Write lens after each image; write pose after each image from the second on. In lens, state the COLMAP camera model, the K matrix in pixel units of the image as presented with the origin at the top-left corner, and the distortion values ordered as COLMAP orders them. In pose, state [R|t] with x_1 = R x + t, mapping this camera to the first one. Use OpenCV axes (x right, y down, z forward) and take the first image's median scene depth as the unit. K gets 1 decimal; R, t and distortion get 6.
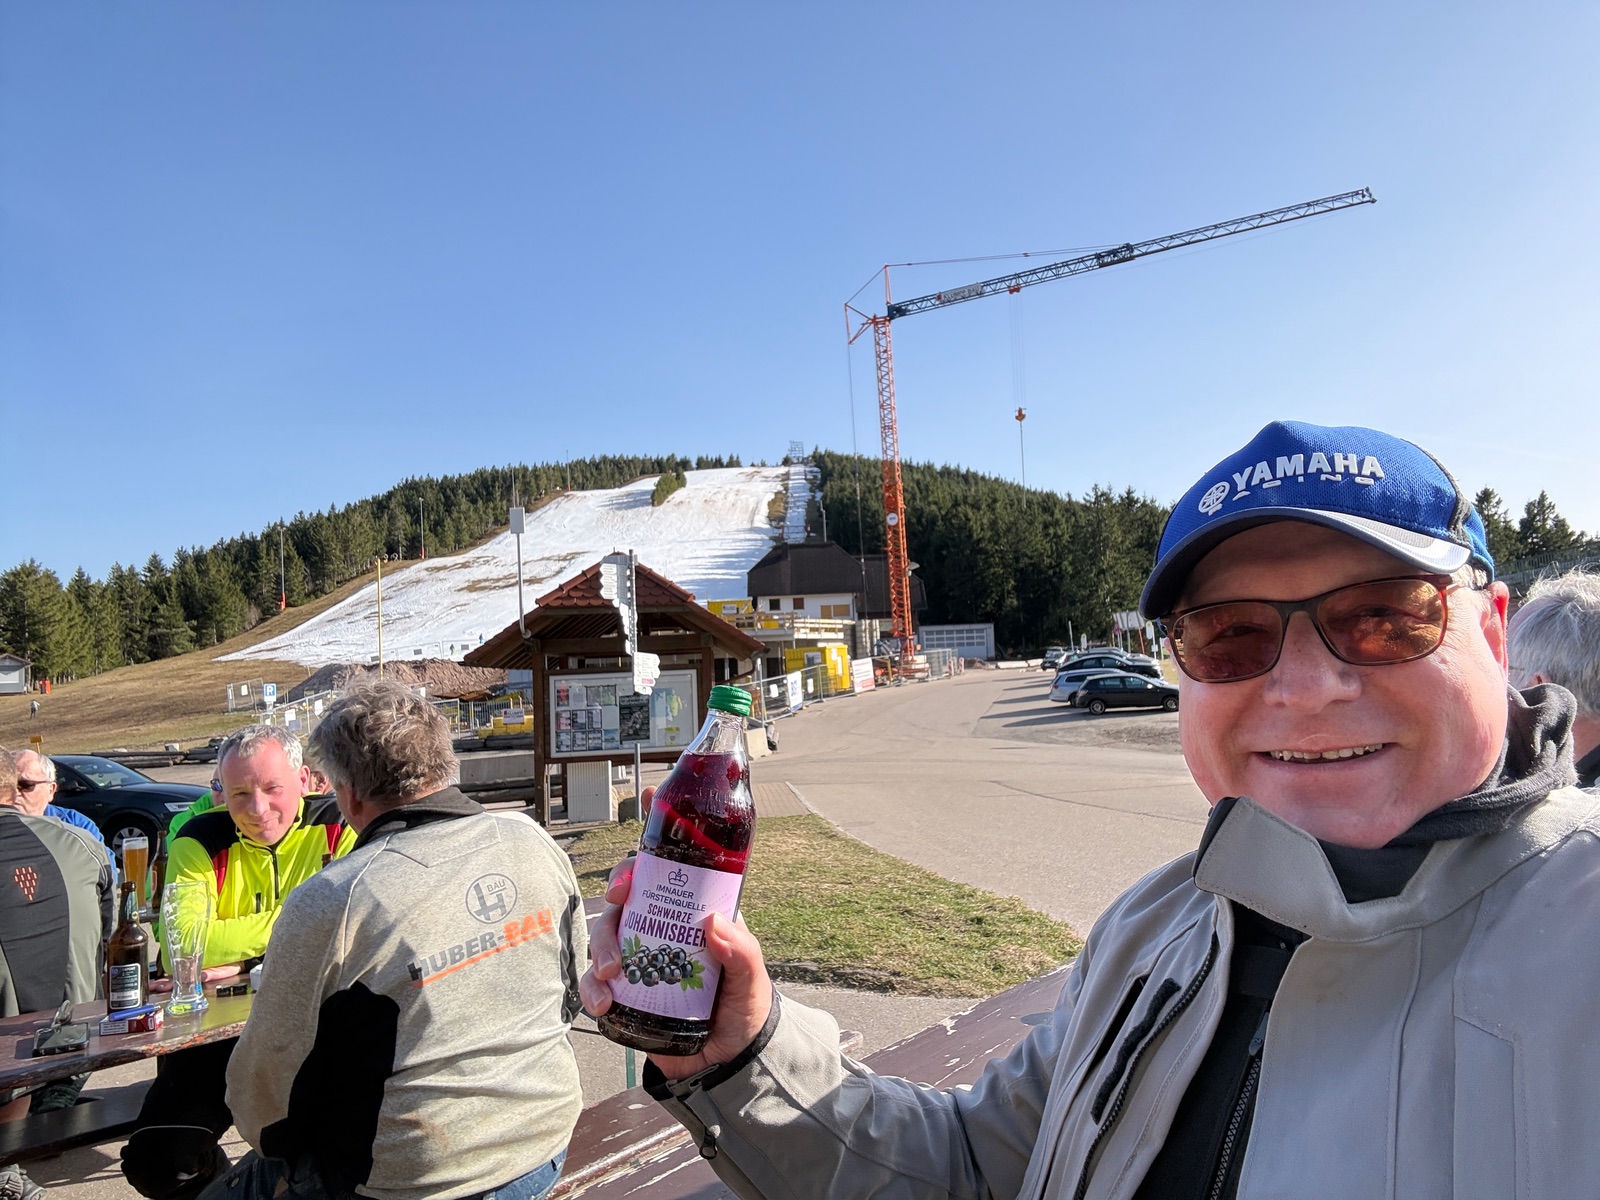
lens RADIAL K [[1045.8, 0, 800.0], [0, 1045.8, 600.0], [0, 0, 1]] dist [0.053520, -0.097773]
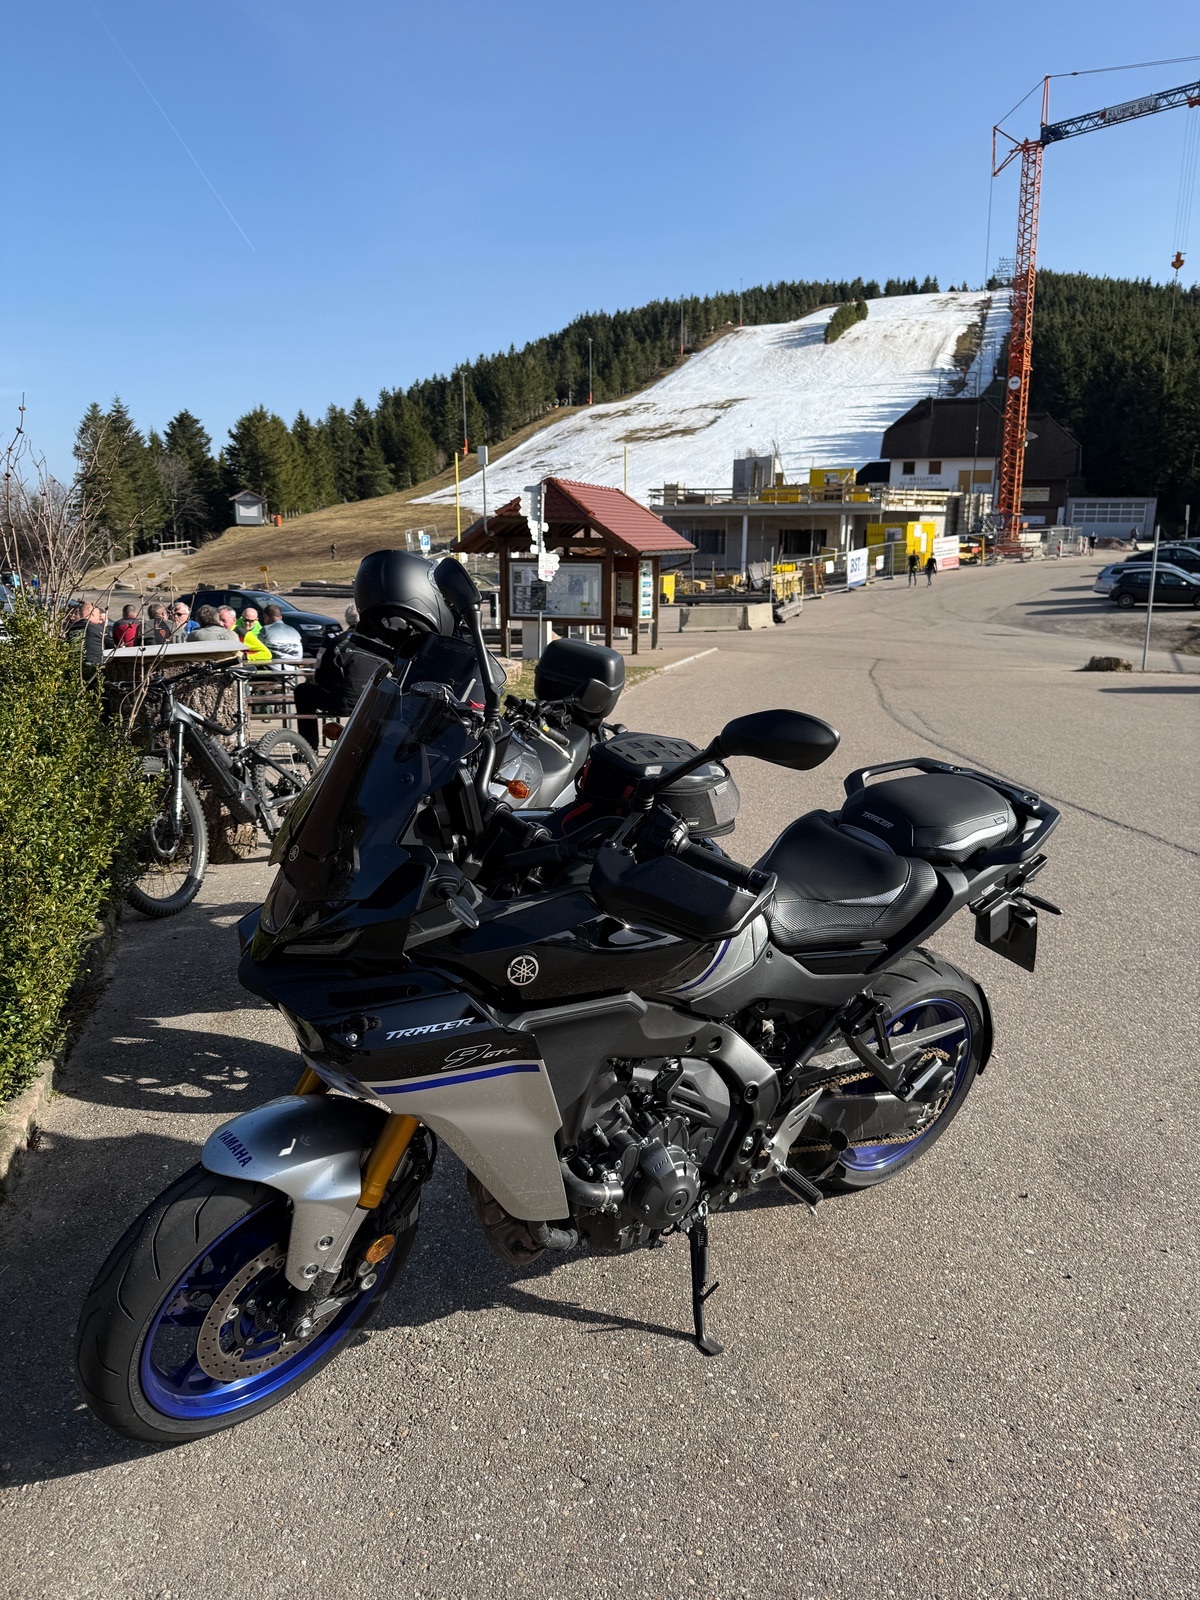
lens RADIAL K [[1133.0, 0, 600.0], [0, 1133.0, 800.0], [0, 0, 1]] dist [0.086621, -0.165820]
pose [[0.930872, 0.129615, -0.341581, 0.079795], [-0.019106, 0.950943, 0.308774, -0.018021], [0.364846, -0.280903, 0.887683, -0.081719]]
